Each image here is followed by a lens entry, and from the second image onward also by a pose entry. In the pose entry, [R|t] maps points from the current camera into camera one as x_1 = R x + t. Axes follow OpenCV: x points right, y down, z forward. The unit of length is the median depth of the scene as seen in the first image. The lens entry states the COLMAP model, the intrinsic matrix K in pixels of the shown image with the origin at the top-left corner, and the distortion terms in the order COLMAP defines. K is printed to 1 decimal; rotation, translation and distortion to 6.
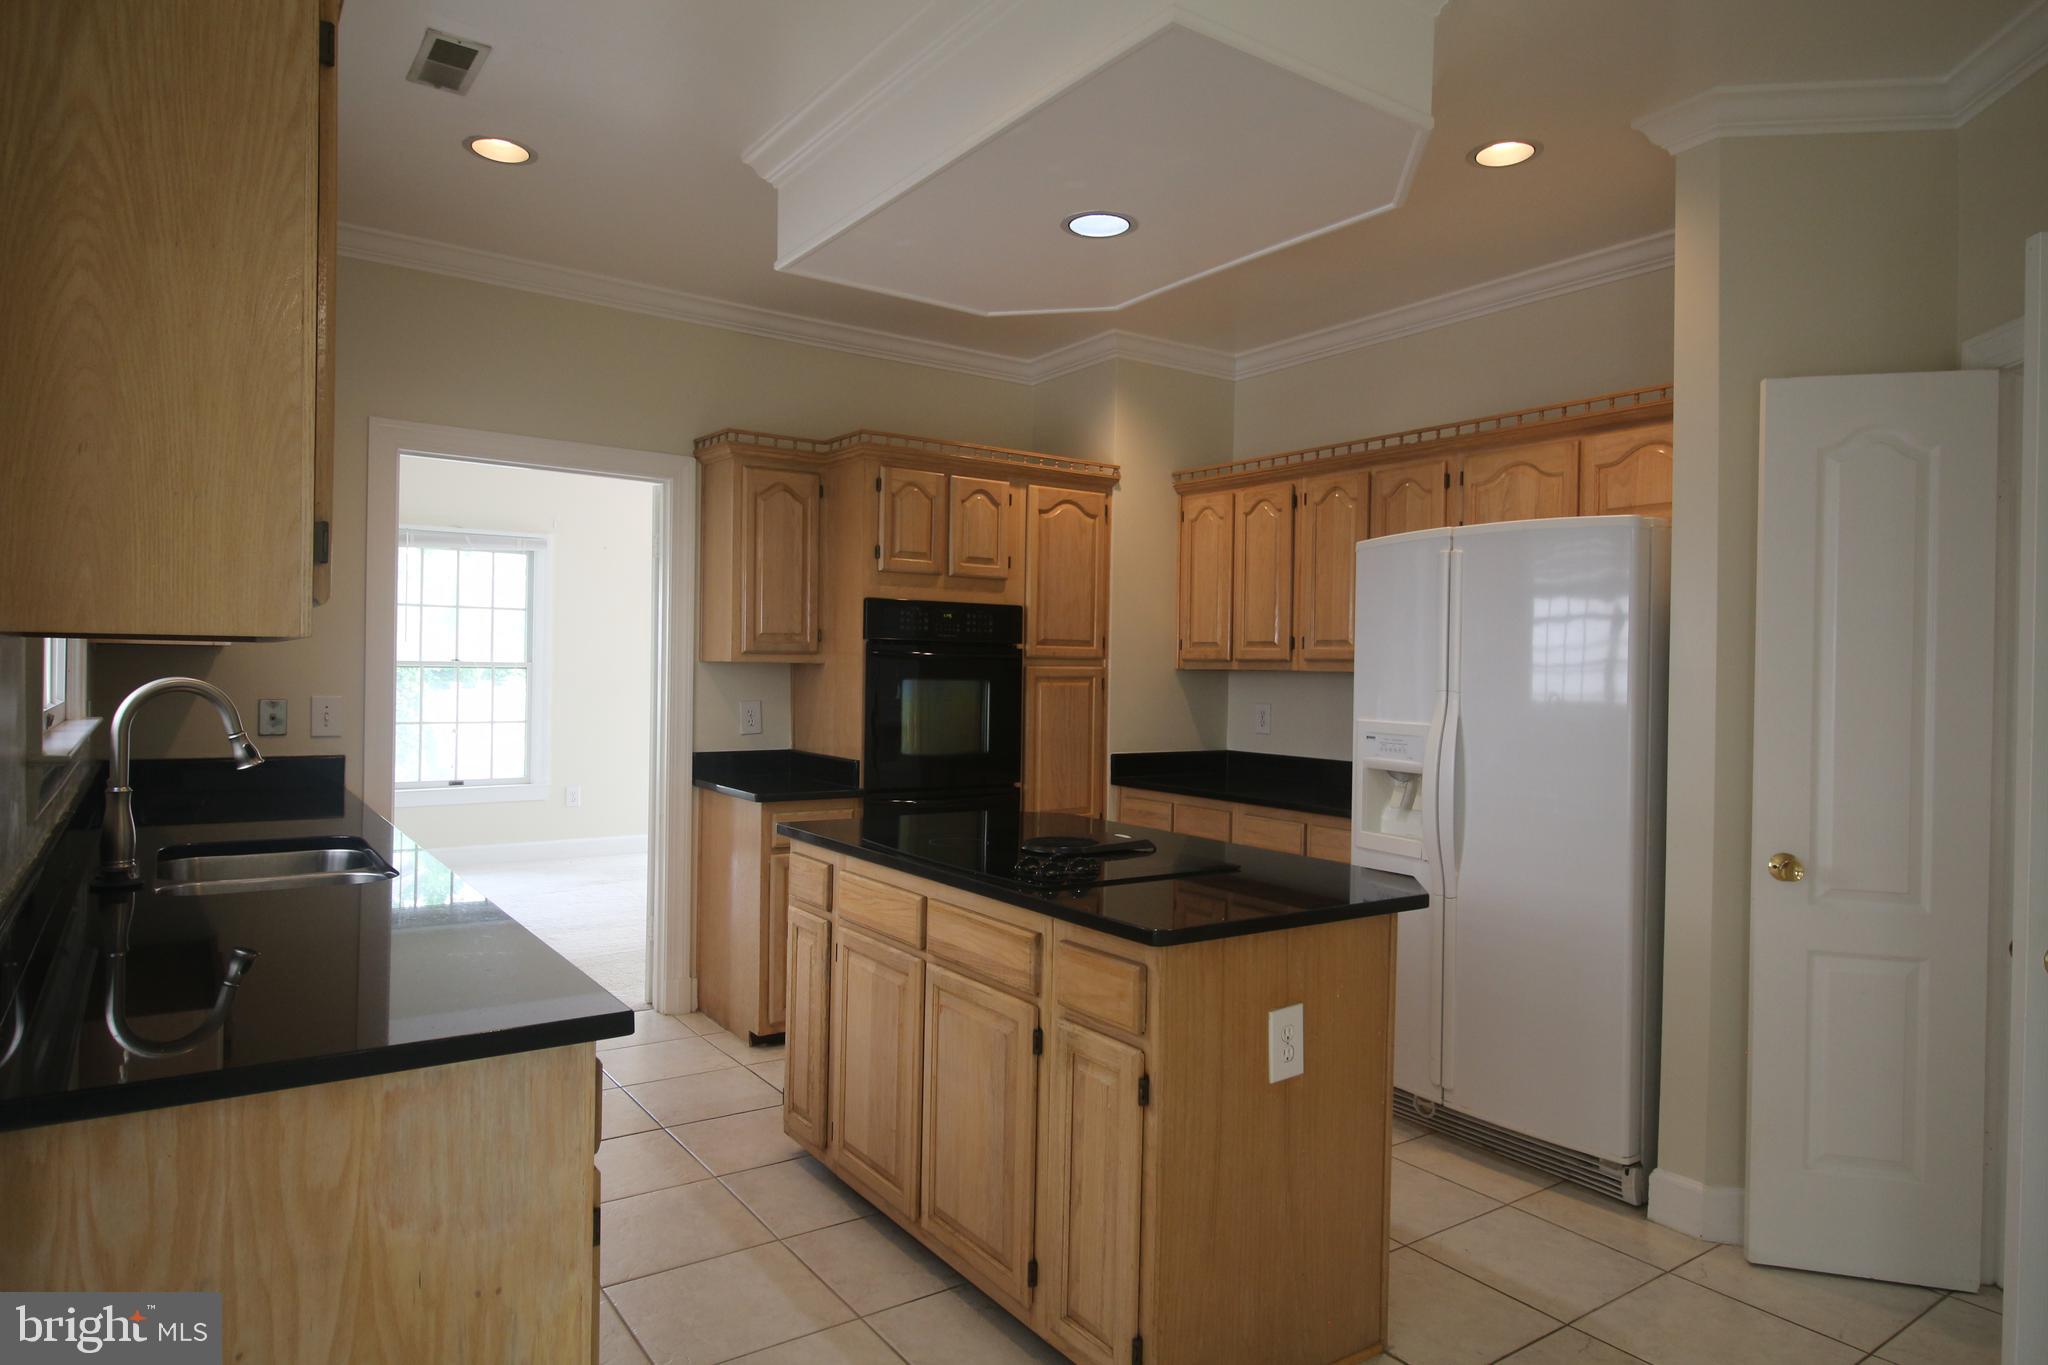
lens RADIAL K [[1223.1, 0, 1032.2], [0, 1223.1, 673.5], [0, 0, 1]] dist [0.000805, -0.001146]
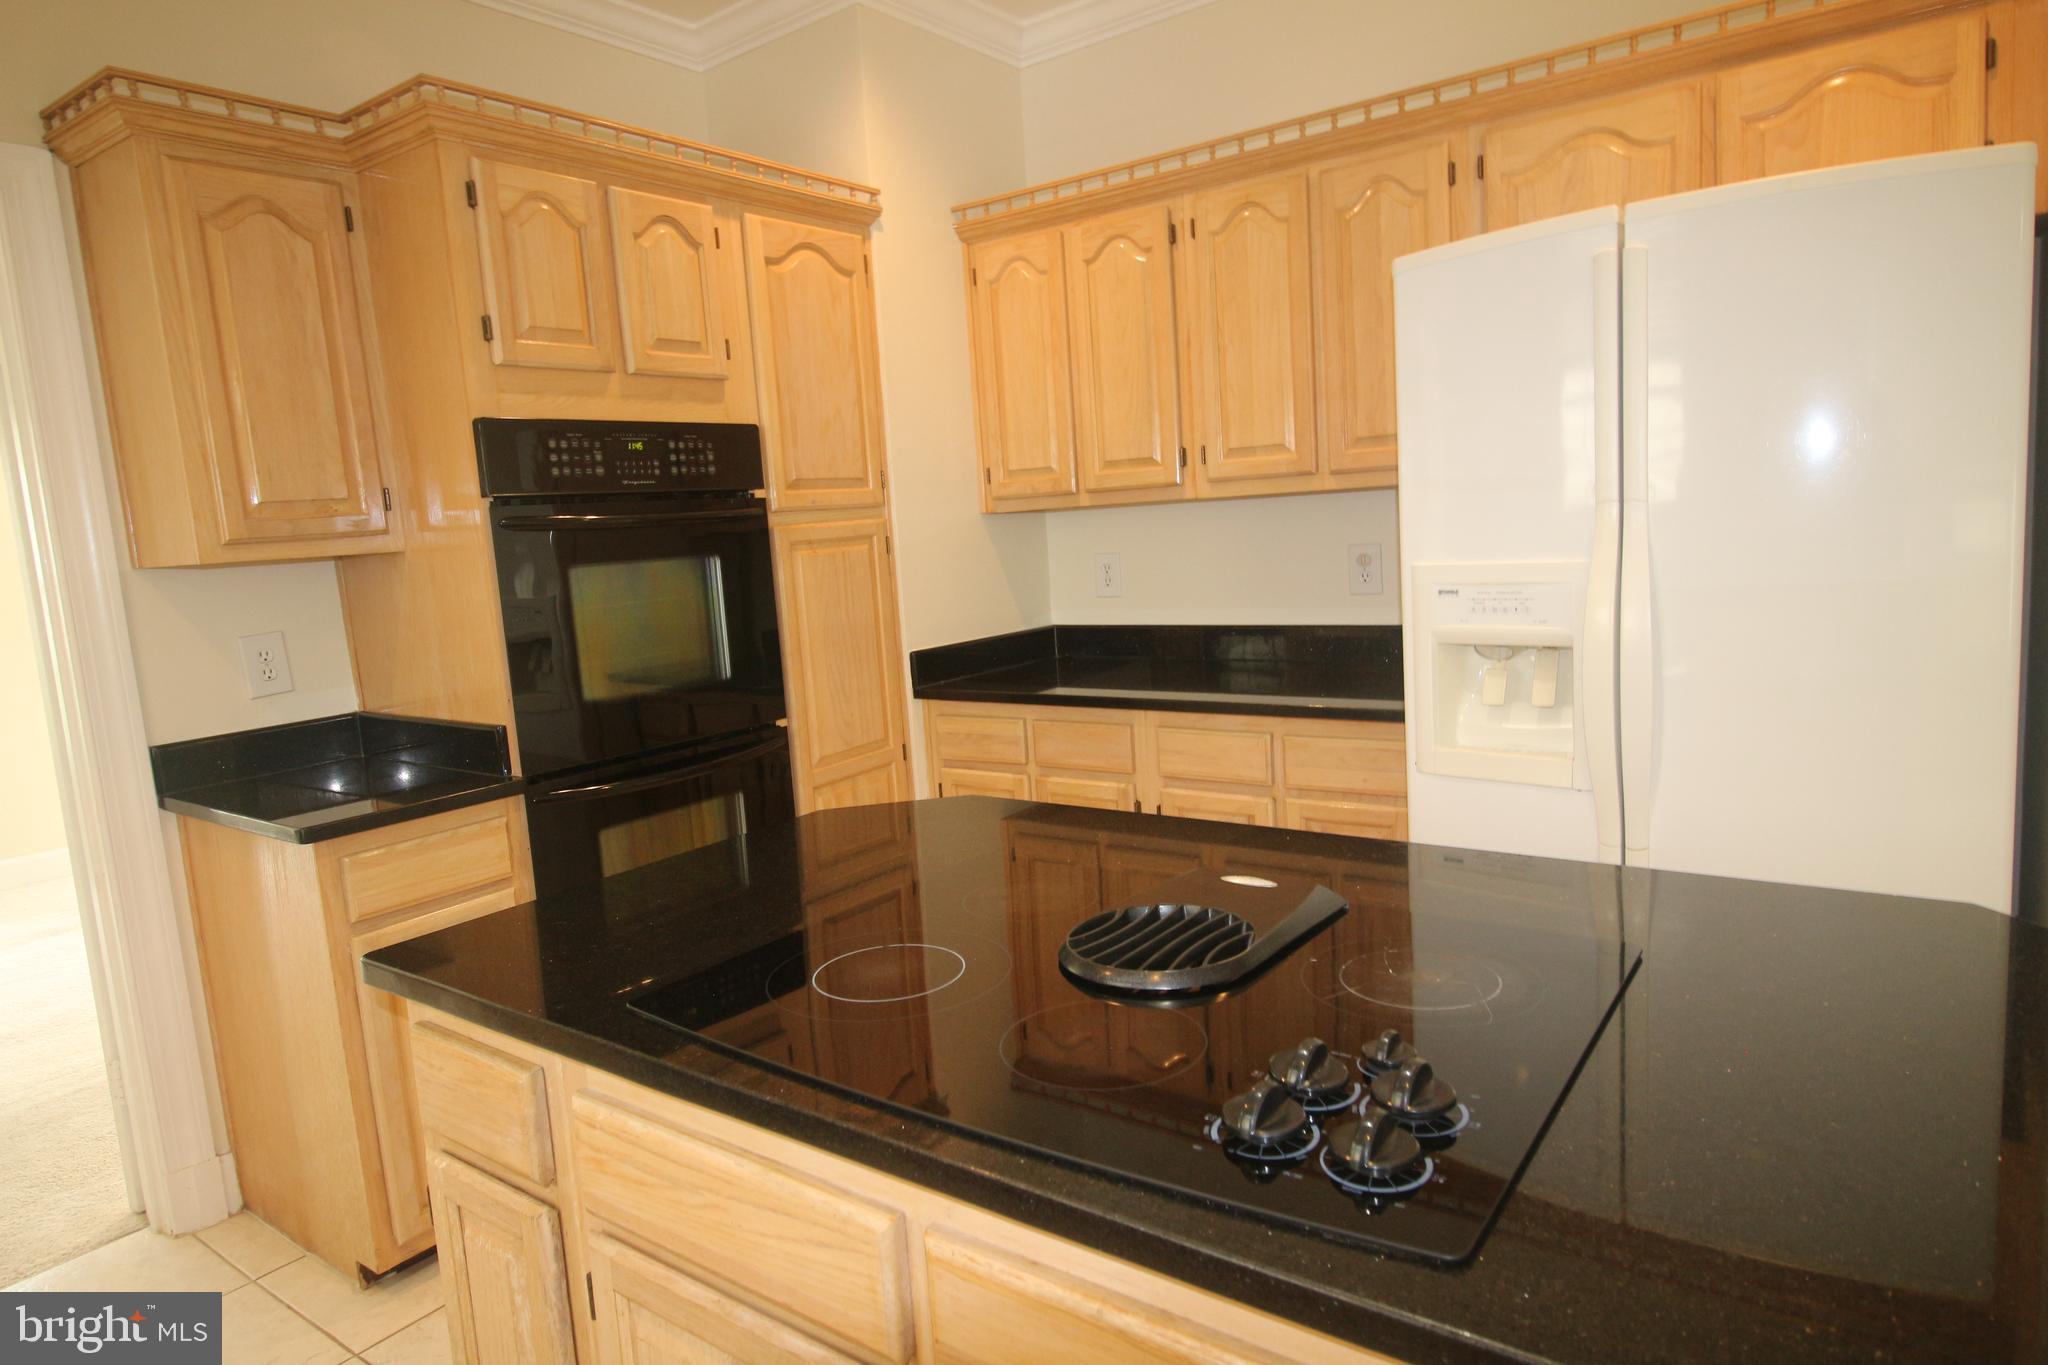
lens RADIAL K [[1223.1, 0, 1032.2], [0, 1223.1, 673.5], [0, 0, 1]] dist [0.000805, -0.001146]
pose [[0.944514, -0.119245, 0.306061, -0.079826], [0.082440, 0.988011, 0.130526, -0.002465], [-0.317956, -0.098052, 0.943022, 0.396826]]
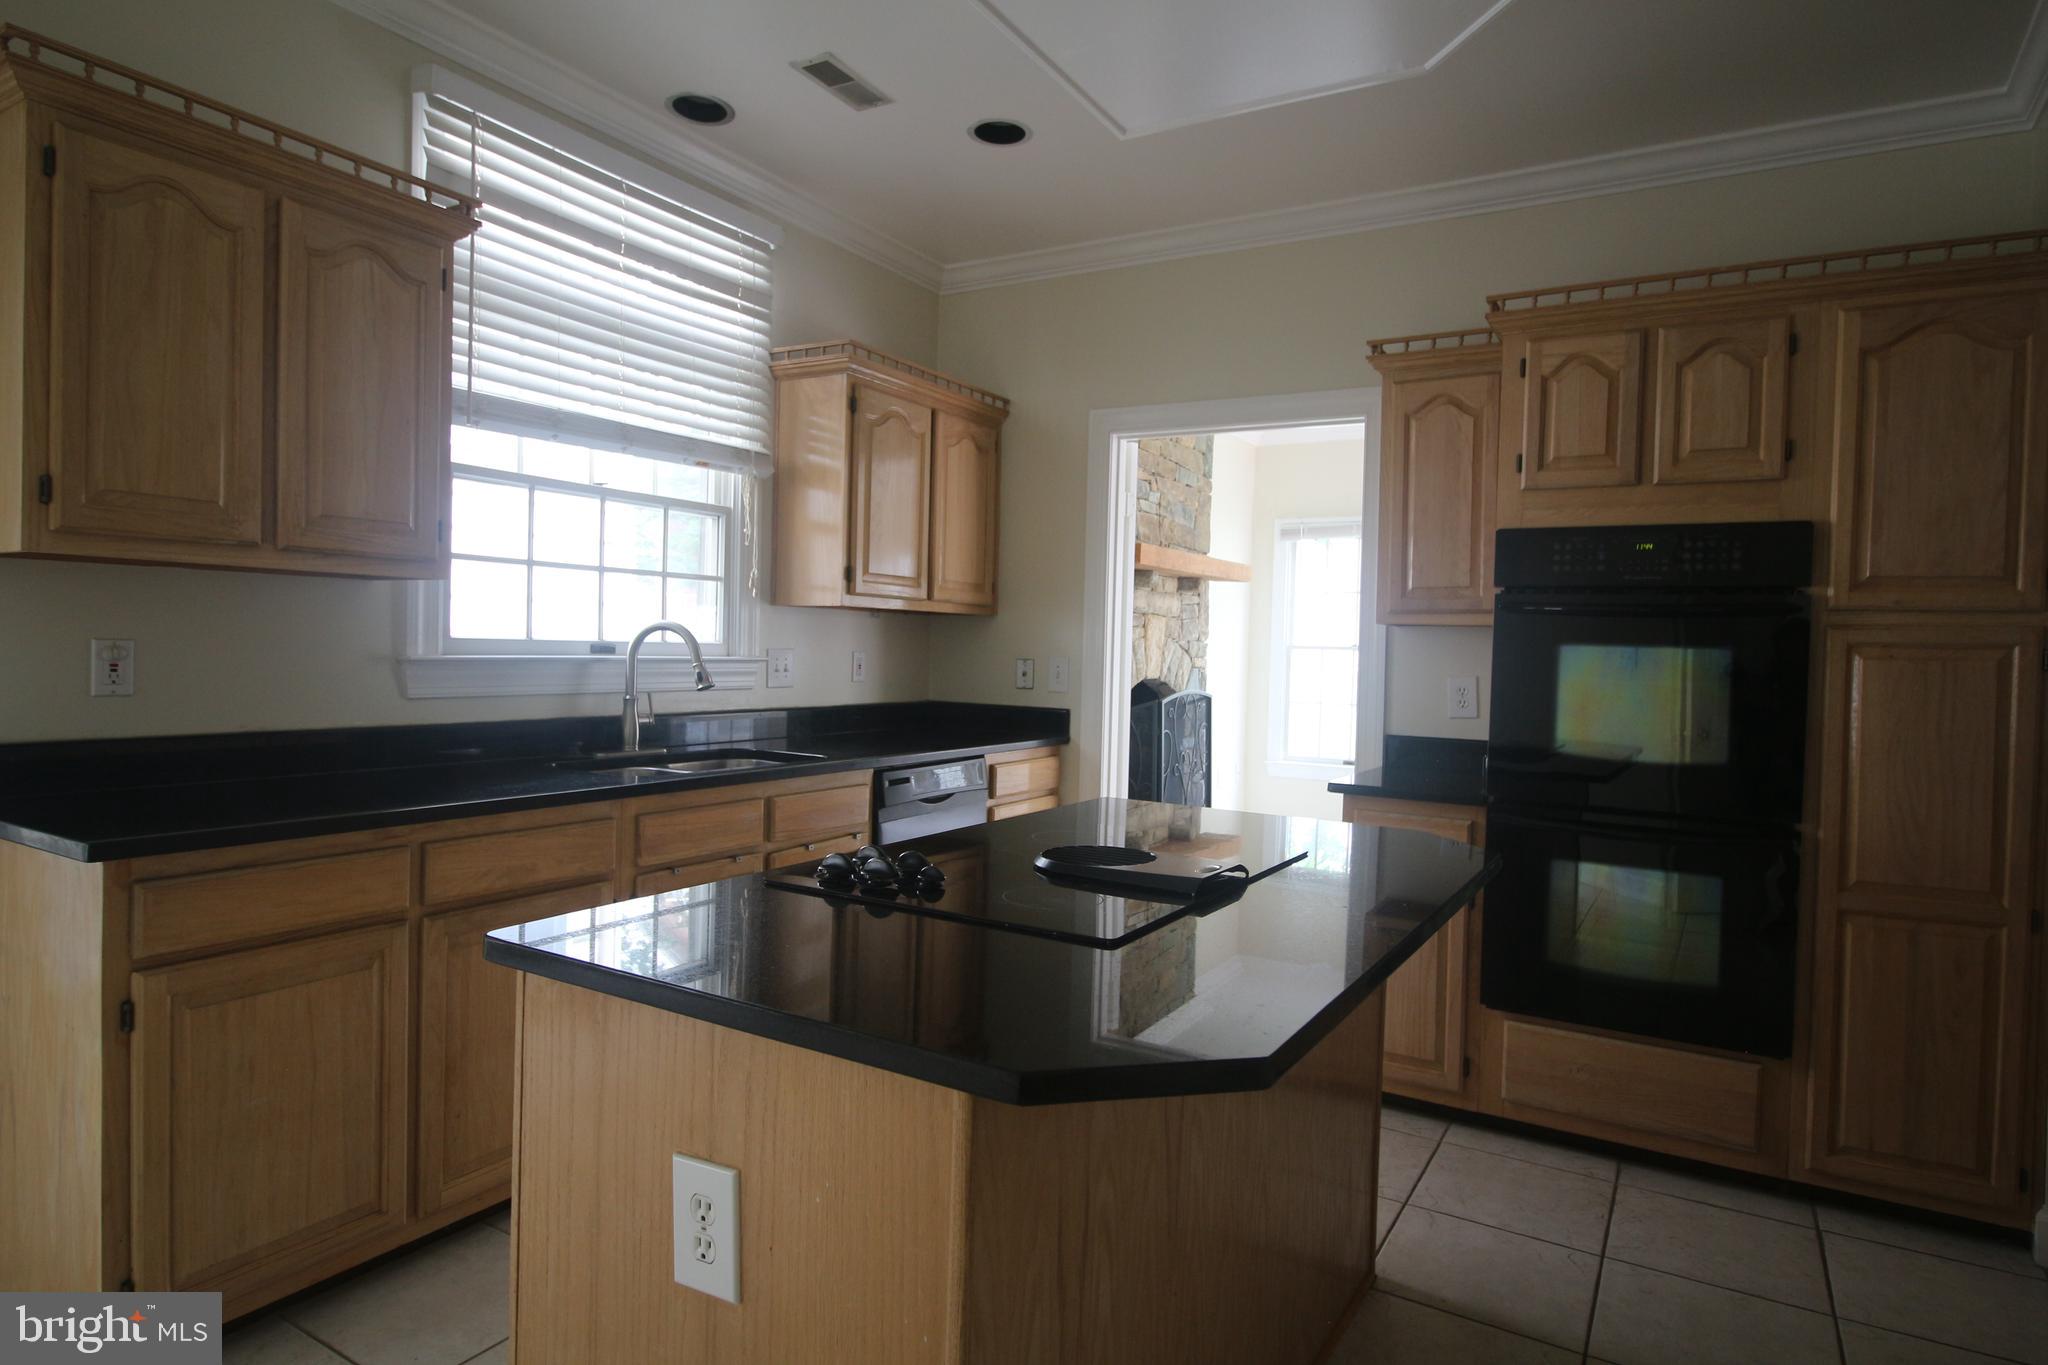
lens RADIAL K [[1150.8, 0, 1024.0], [0, 1150.8, 682.5], [0, 0, 1]] dist [-0.001561, -0.000938]
pose [[0.411574, 0.023278, -0.911079, 0.349313], [-0.023731, 0.999609, 0.014819, 0.023557], [0.911067, 0.015522, 0.411965, 0.440662]]
